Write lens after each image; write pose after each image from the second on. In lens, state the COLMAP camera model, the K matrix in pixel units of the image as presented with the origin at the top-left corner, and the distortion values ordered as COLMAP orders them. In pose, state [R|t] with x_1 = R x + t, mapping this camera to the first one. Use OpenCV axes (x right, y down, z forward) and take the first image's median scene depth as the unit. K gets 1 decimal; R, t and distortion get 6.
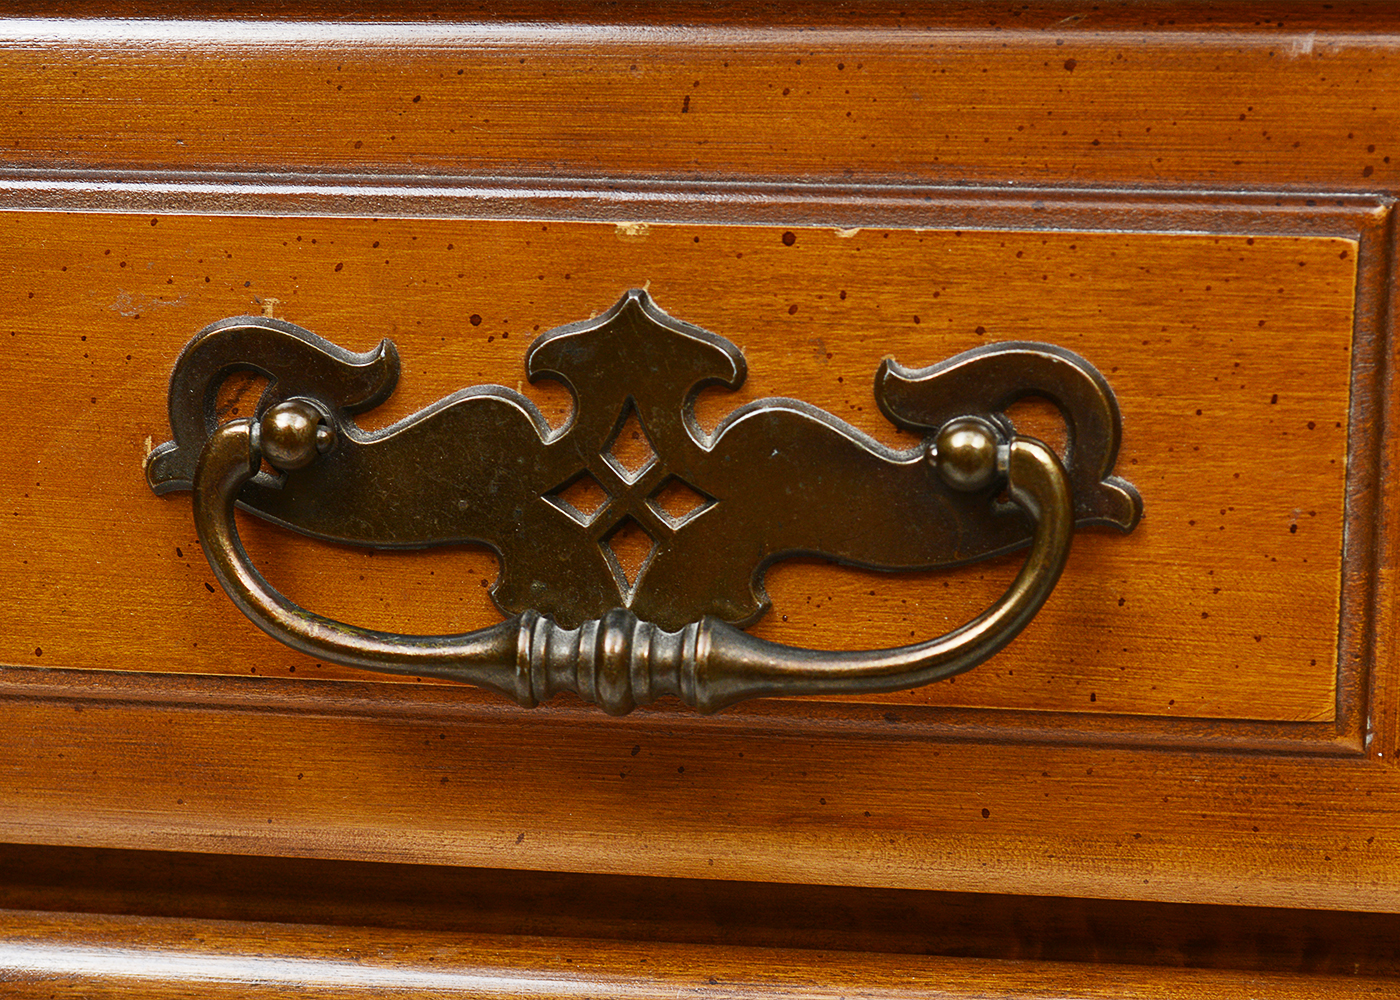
lens RADIAL K [[2868.7, 0, 697.9], [0, 2868.7, 499.7], [0, 0, 1]] dist [0.024198, 0.000000]
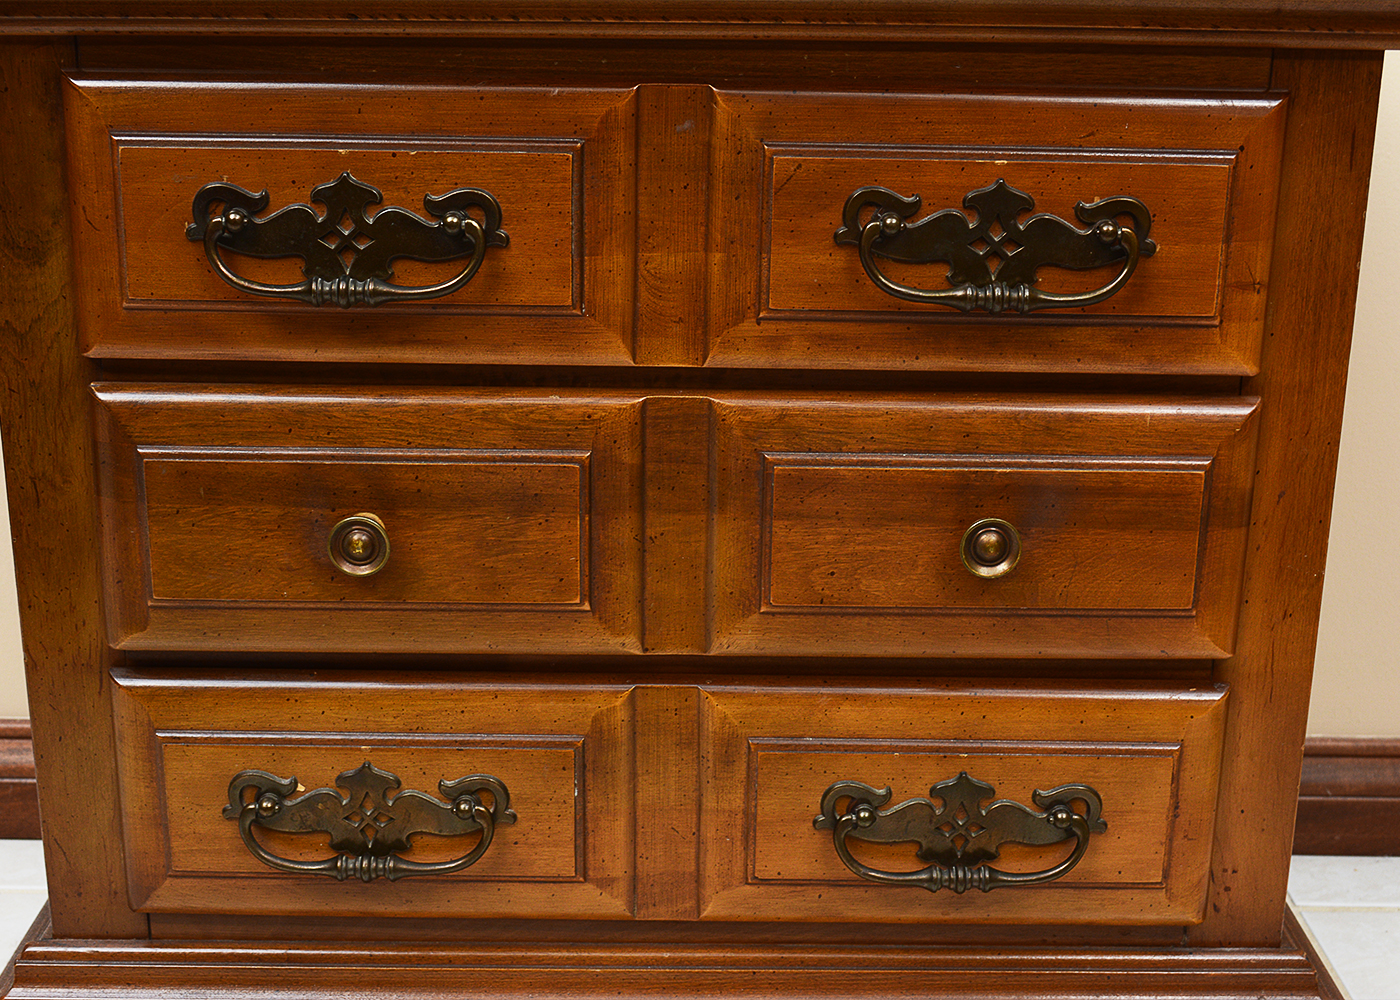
lens RADIAL K [[1889.5, 0, 704.5], [0, 1889.5, 492.1], [0, 0, 1]] dist [-0.026471, 0.000000]
pose [[0.990419, -0.036855, 0.133084, 0.079133], [0.016583, 0.988497, 0.150328, -0.030992], [-0.137093, -0.146681, 0.979638, -1.112409]]
